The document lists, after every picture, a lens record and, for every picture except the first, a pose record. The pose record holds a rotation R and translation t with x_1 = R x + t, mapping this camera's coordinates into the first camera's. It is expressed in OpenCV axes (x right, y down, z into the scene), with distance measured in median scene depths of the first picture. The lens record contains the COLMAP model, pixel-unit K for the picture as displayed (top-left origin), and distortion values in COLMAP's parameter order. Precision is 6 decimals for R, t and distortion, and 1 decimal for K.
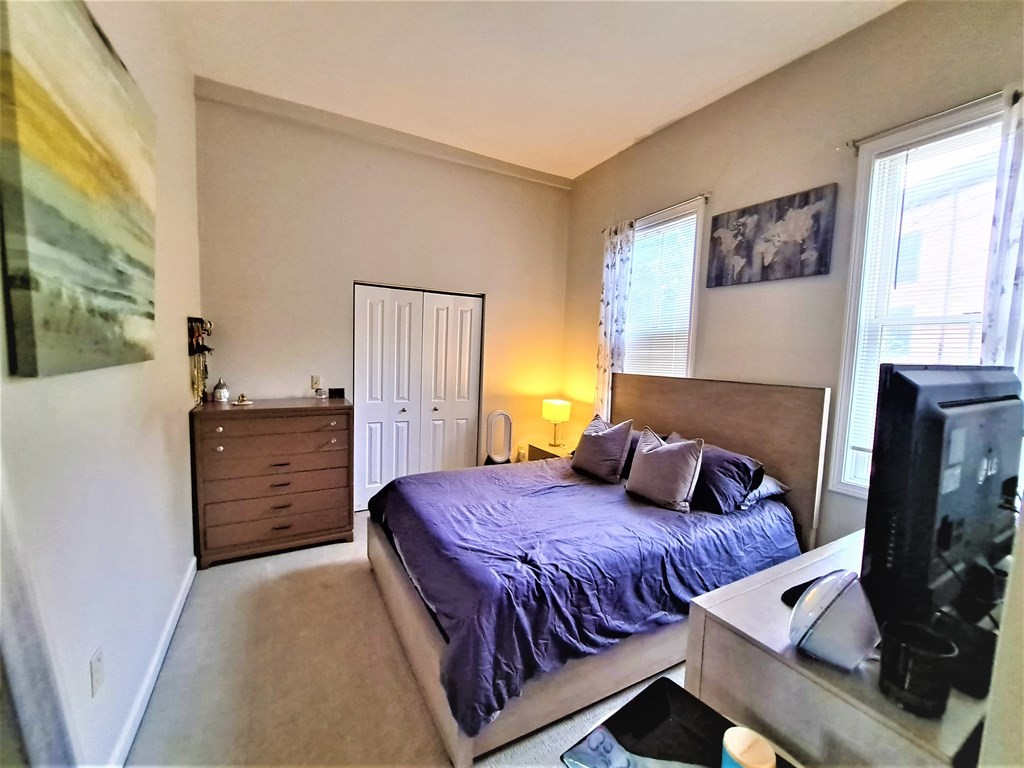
lens RADIAL K [[406.5, 0, 505.3], [0, 406.5, 383.0], [0, 0, 1]] dist [-0.016111, -0.000434]
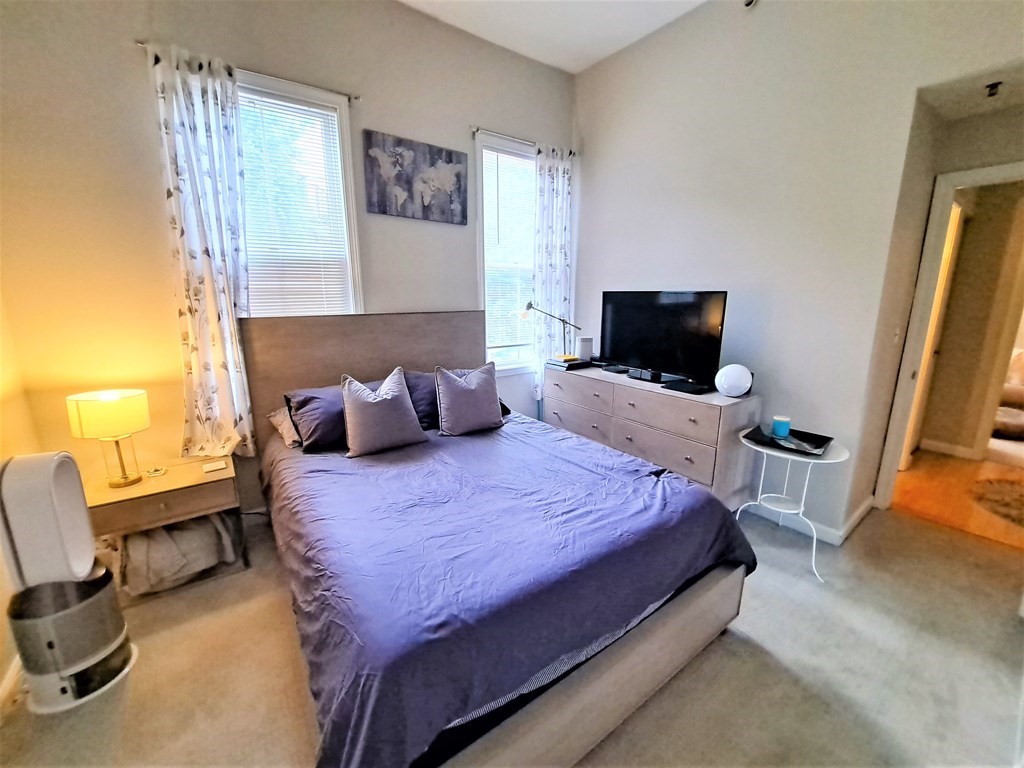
lens RADIAL K [[406.5, 0, 505.1], [0, 406.5, 385.9], [0, 0, 1]] dist [-0.016111, -0.000434]
pose [[-0.111618, -0.243308, 0.963506, -0.557343], [0.068642, 0.965361, 0.251728, -0.072397], [-0.991378, 0.094234, -0.091050, 0.892395]]
